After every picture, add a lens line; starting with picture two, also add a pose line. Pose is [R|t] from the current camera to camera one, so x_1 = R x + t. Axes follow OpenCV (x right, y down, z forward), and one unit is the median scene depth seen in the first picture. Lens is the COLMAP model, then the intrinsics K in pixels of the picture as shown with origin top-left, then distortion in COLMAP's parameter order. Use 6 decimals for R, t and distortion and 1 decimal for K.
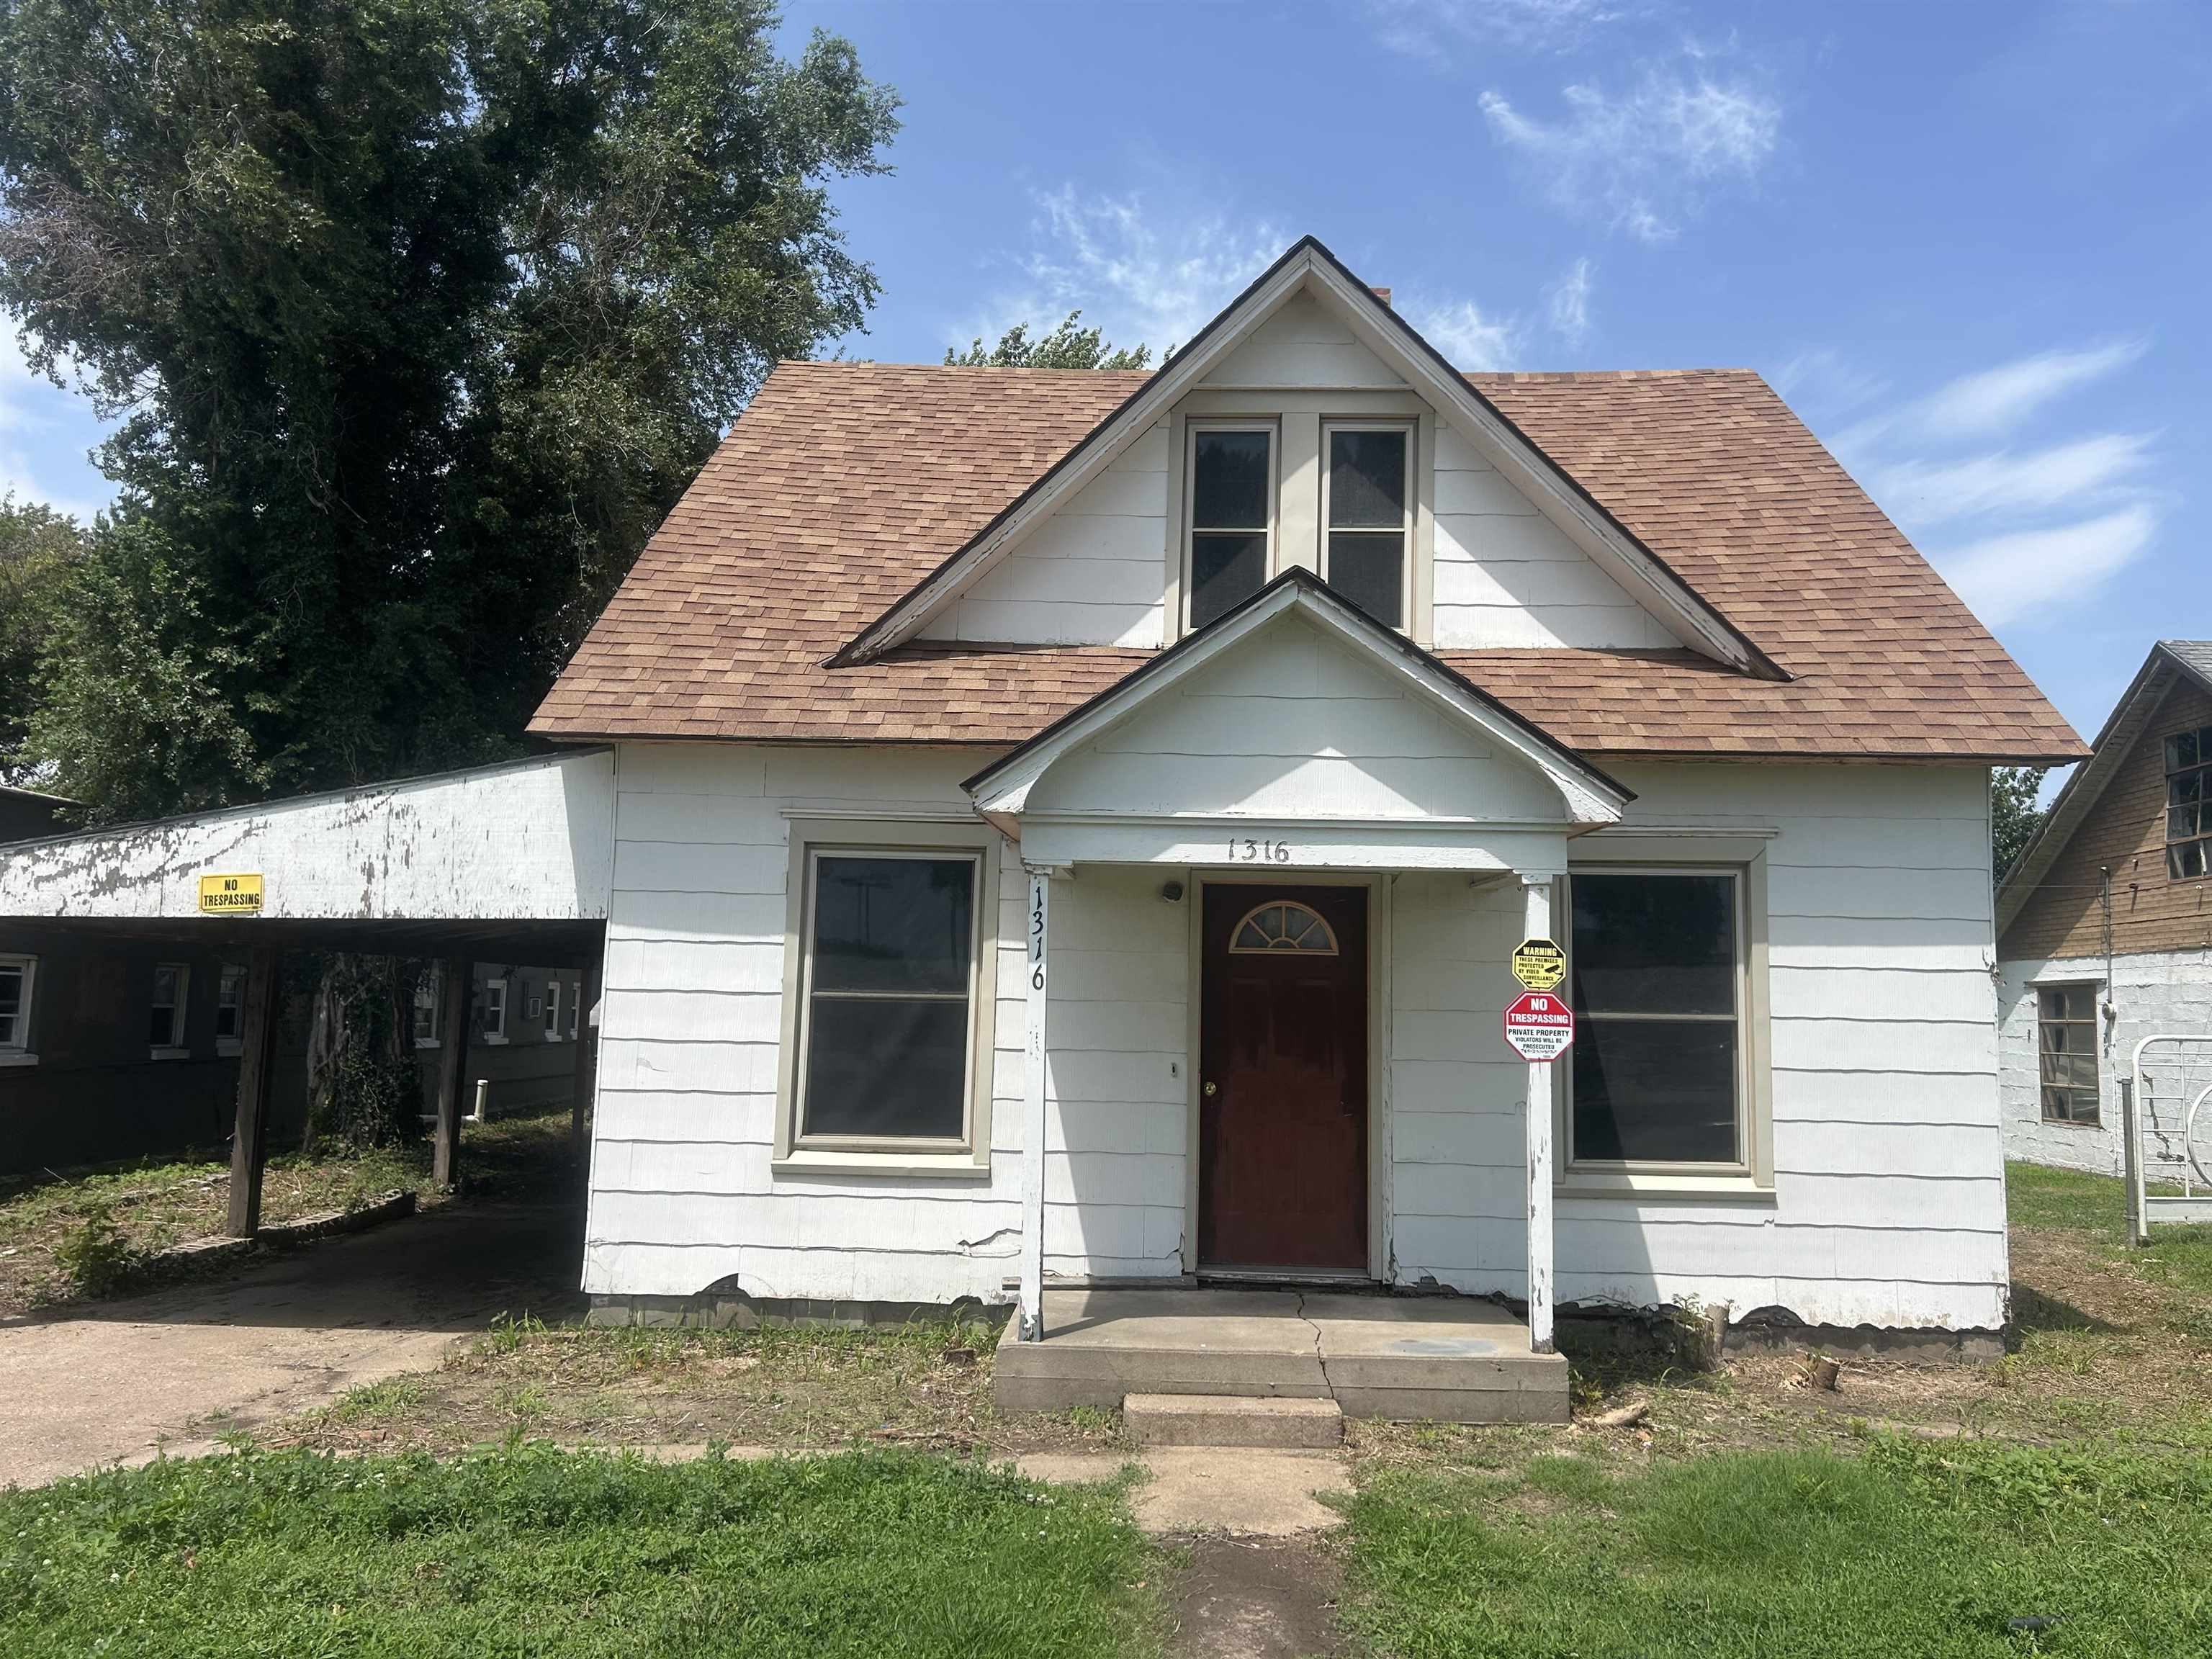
lens RADIAL K [[1646.6, 0, 1116.8], [0, 1646.6, 827.3], [0, 0, 1]] dist [0.047498, -0.055732]
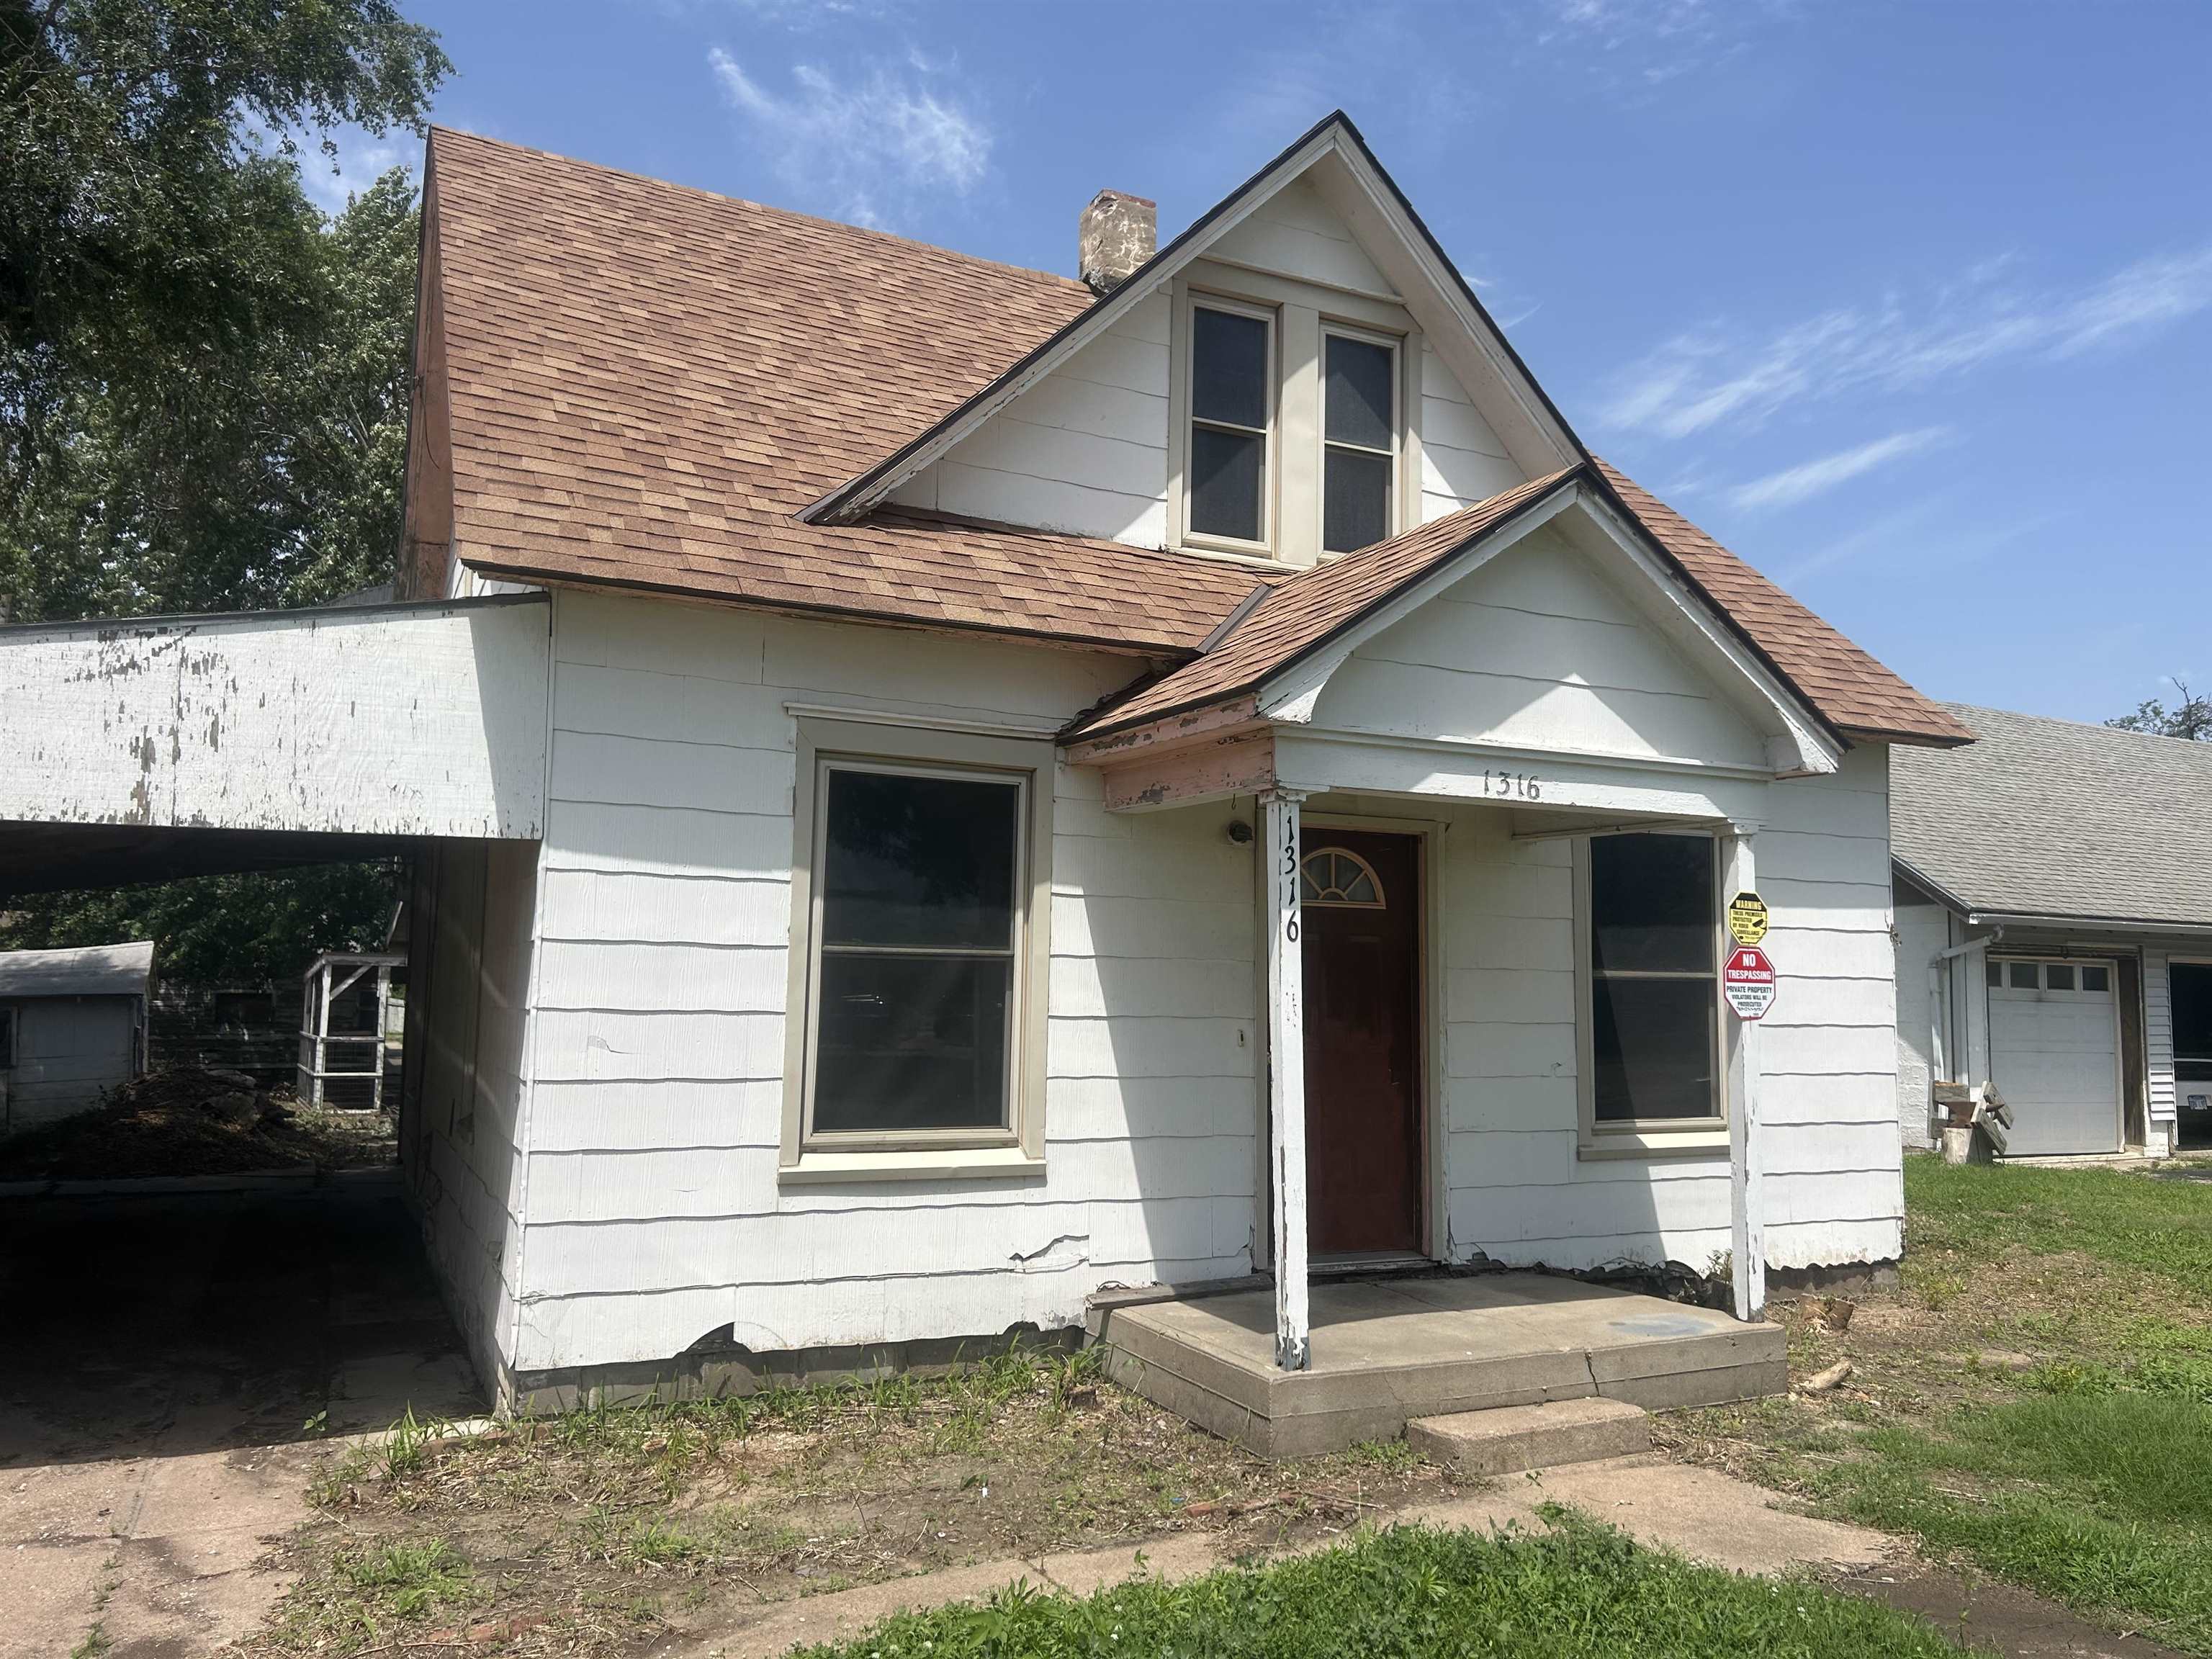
lens RADIAL K [[1646.6, 0, 1103.2], [0, 1646.6, 833.7], [0, 0, 1]] dist [0.047498, -0.055732]
pose [[0.884952, 0.037833, 0.464143, -0.427154], [-0.047625, 0.998821, 0.009388, 0.034975], [-0.463241, -0.030413, 0.885710, 0.266587]]
